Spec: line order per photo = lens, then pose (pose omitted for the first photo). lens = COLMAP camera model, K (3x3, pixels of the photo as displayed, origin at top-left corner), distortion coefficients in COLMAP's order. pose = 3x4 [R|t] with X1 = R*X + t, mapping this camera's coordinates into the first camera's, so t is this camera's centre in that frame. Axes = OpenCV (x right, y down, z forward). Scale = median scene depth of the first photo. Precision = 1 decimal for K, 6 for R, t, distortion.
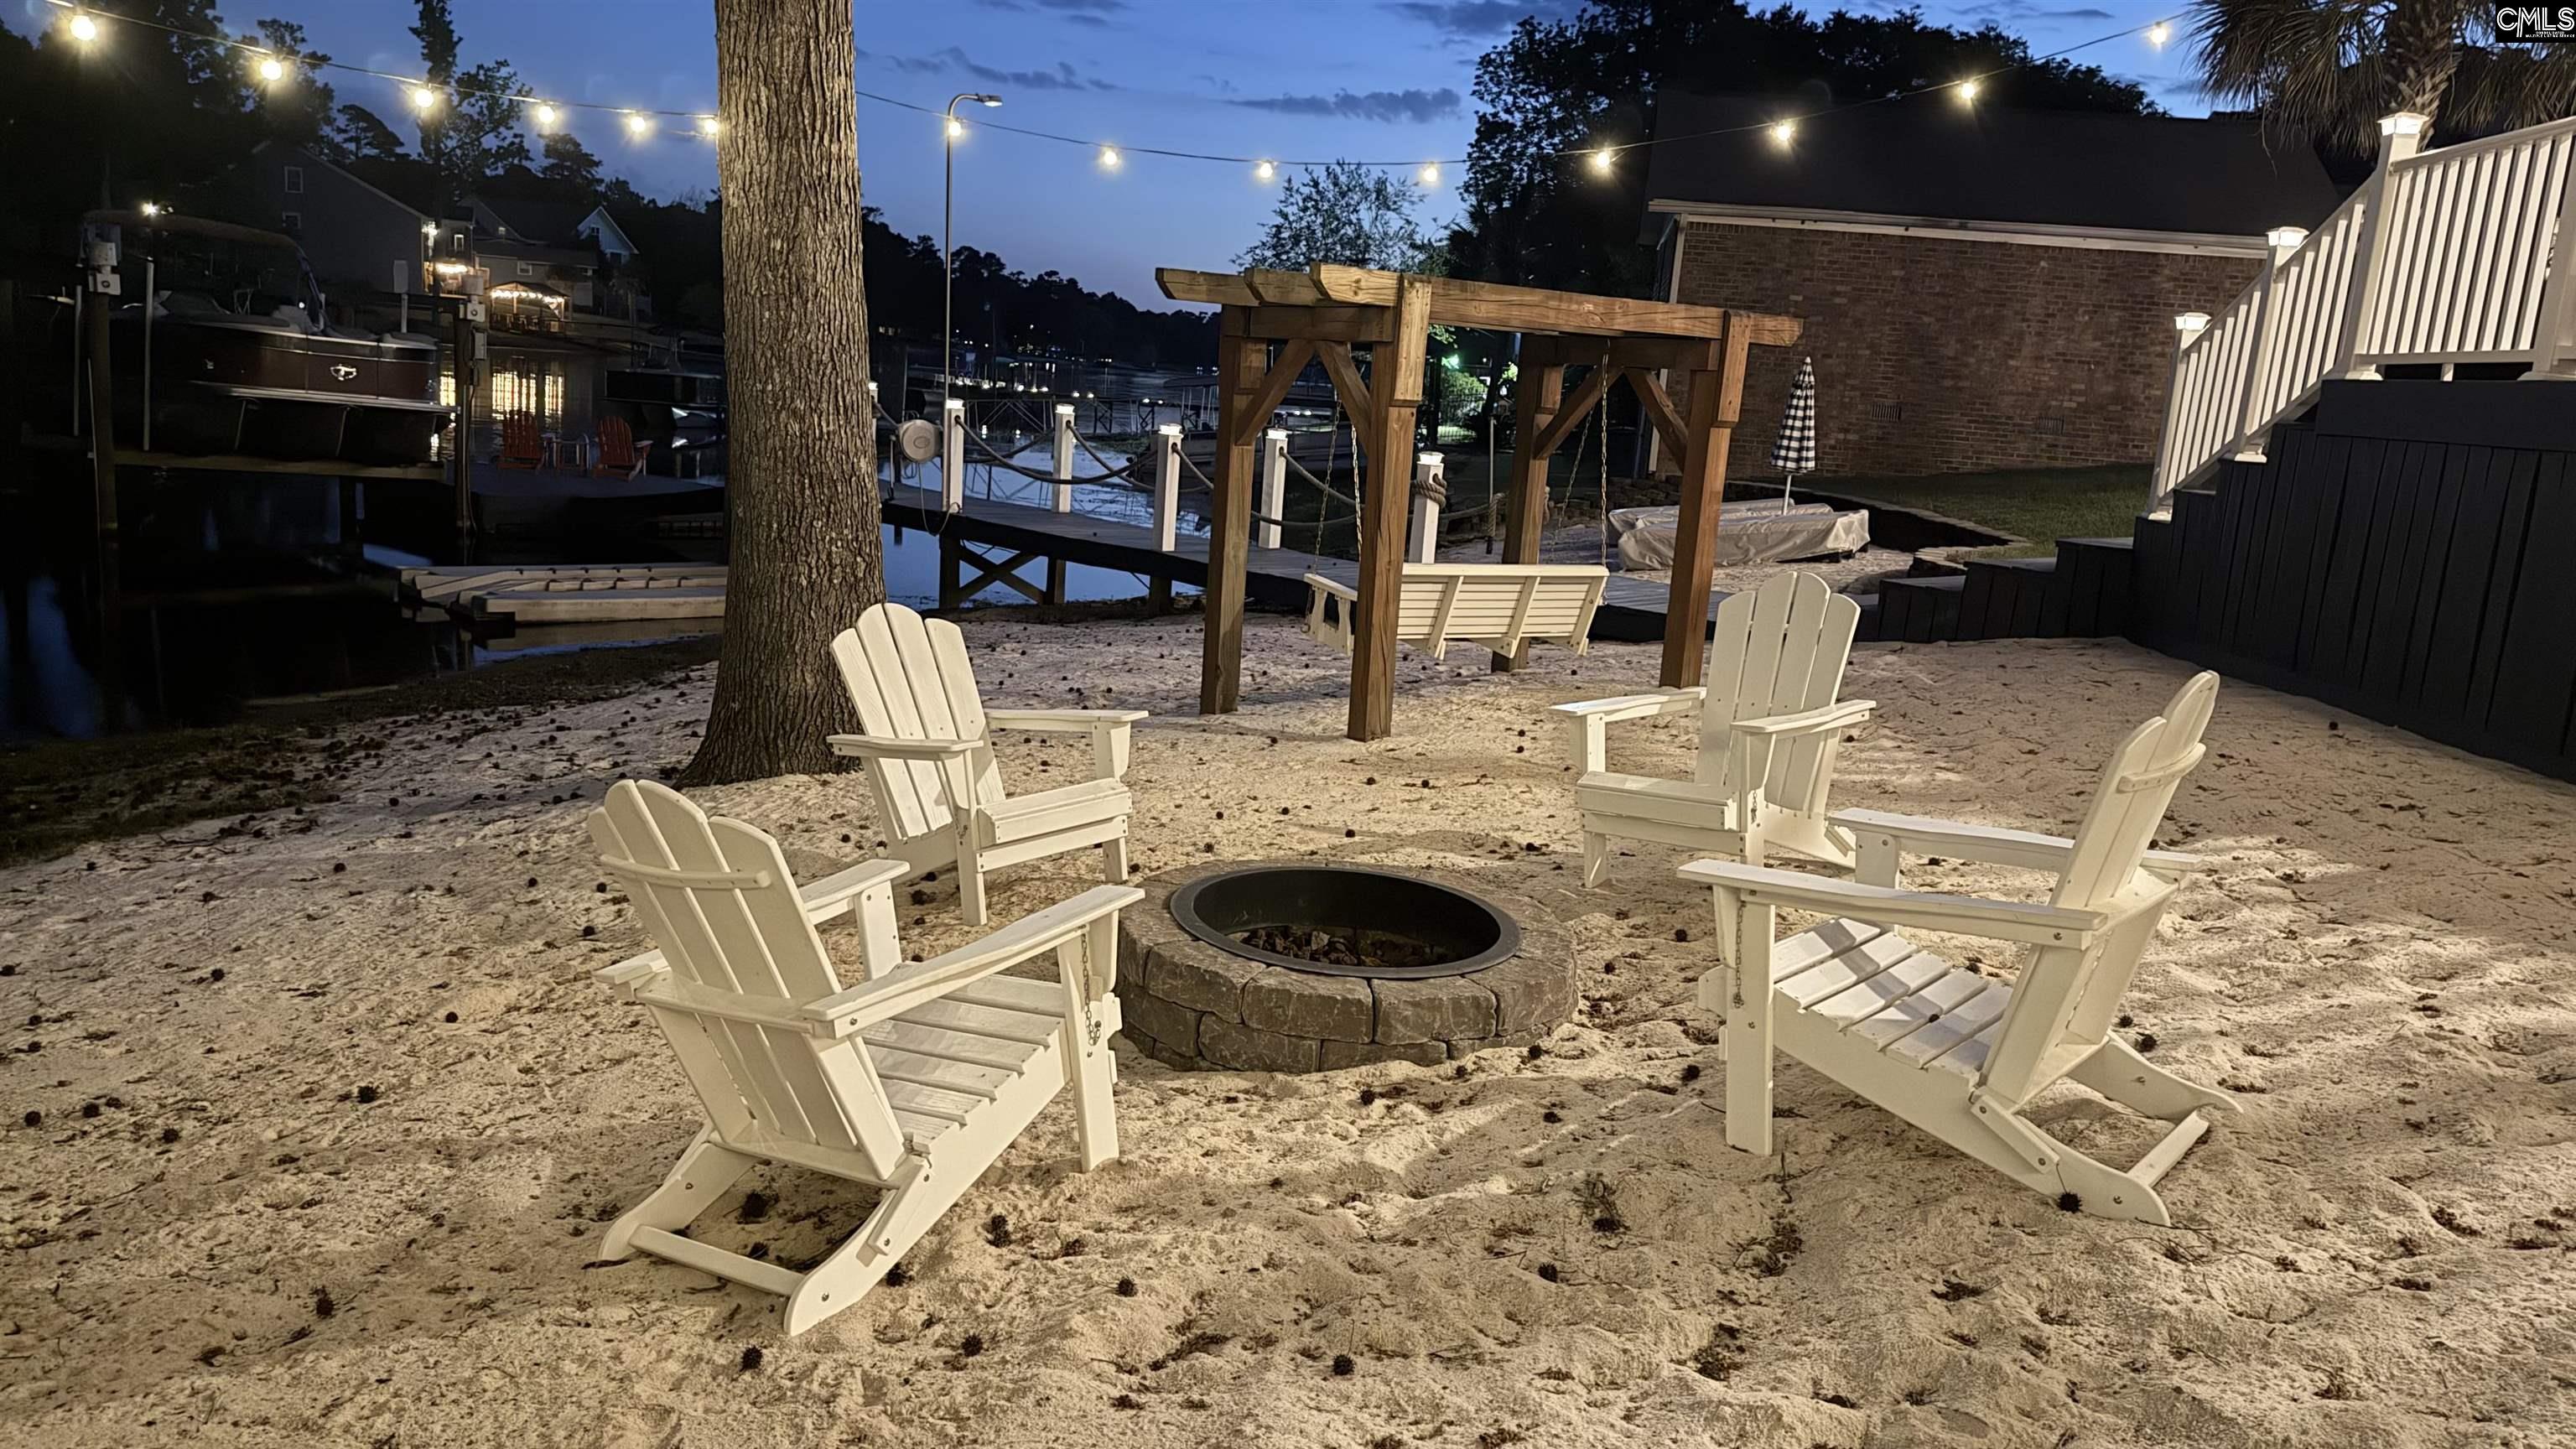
lens RADIAL K [[1854.5, 0, 1225.4], [0, 1854.5, 788.3], [0, 0, 1]] dist [0.003937, 0.000776]
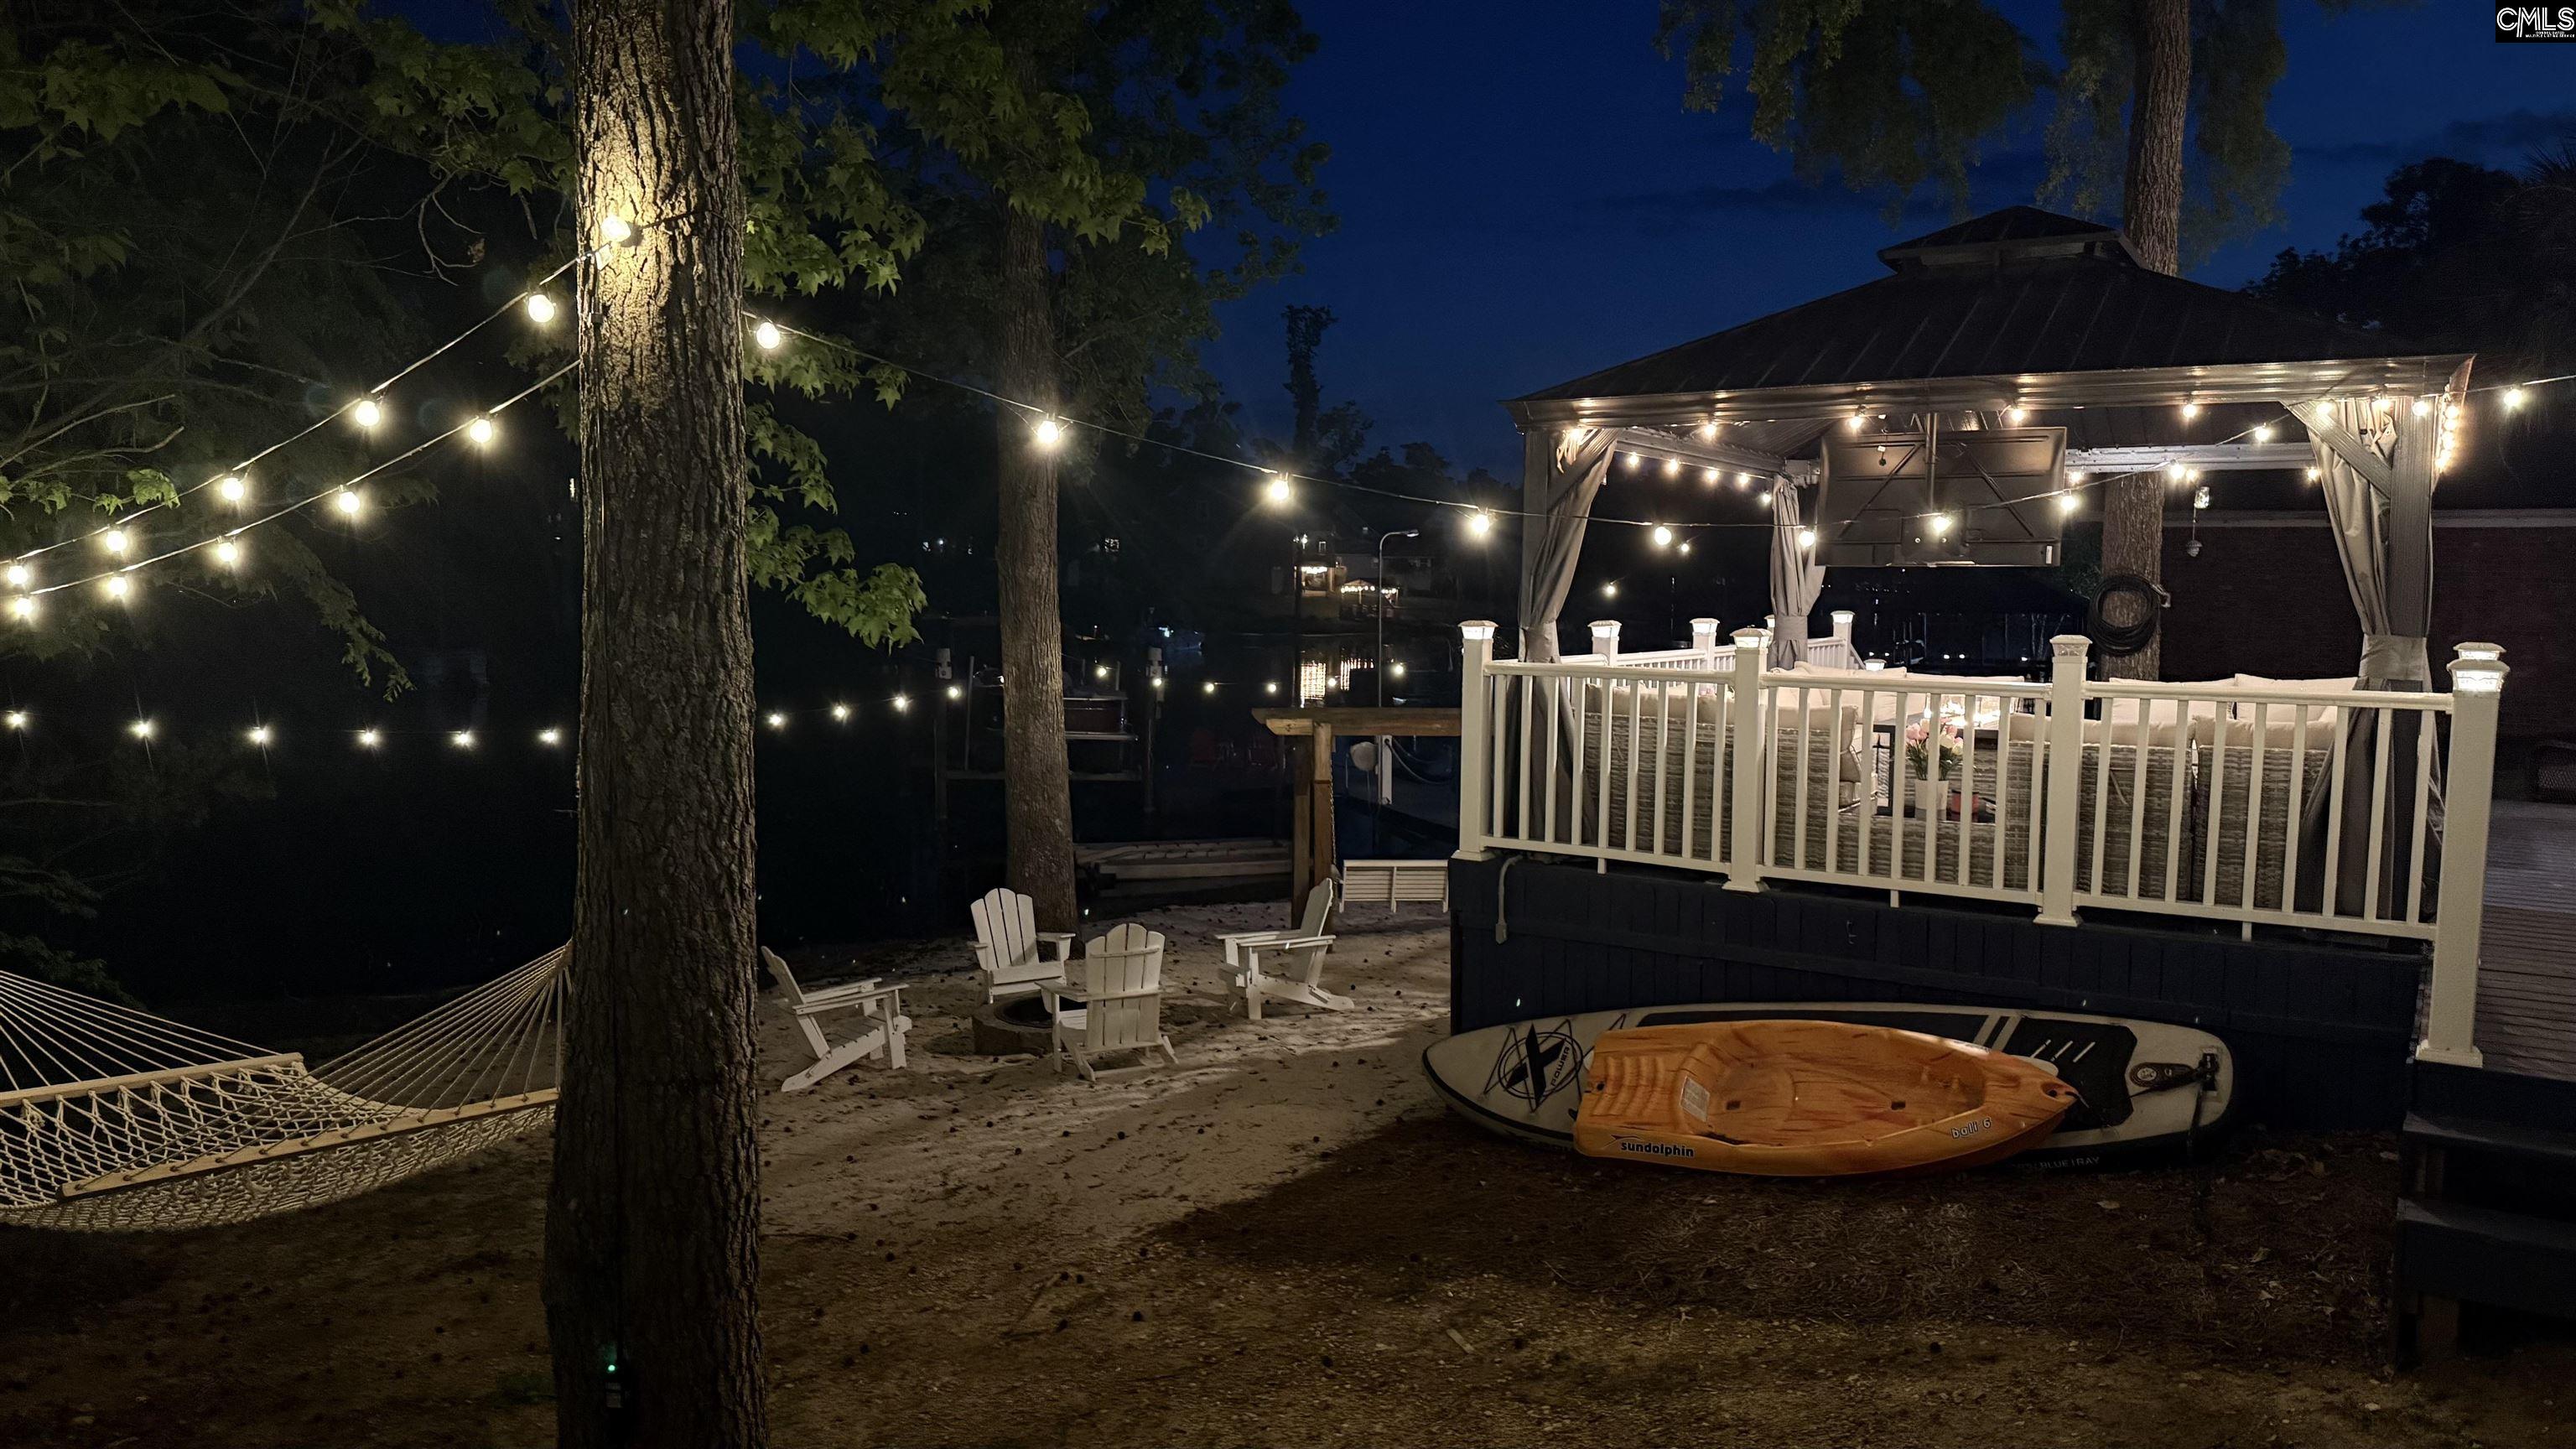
lens RADIAL K [[1854.5, 0, 1225.4], [0, 1854.5, 788.3], [0, 0, 1]] dist [0.003937, 0.000776]
pose [[0.888594, -0.022627, -0.458136, 0.413076], [-0.034963, 0.992536, -0.116834, 0.014603], [0.457360, 0.119836, 0.881170, -0.355359]]
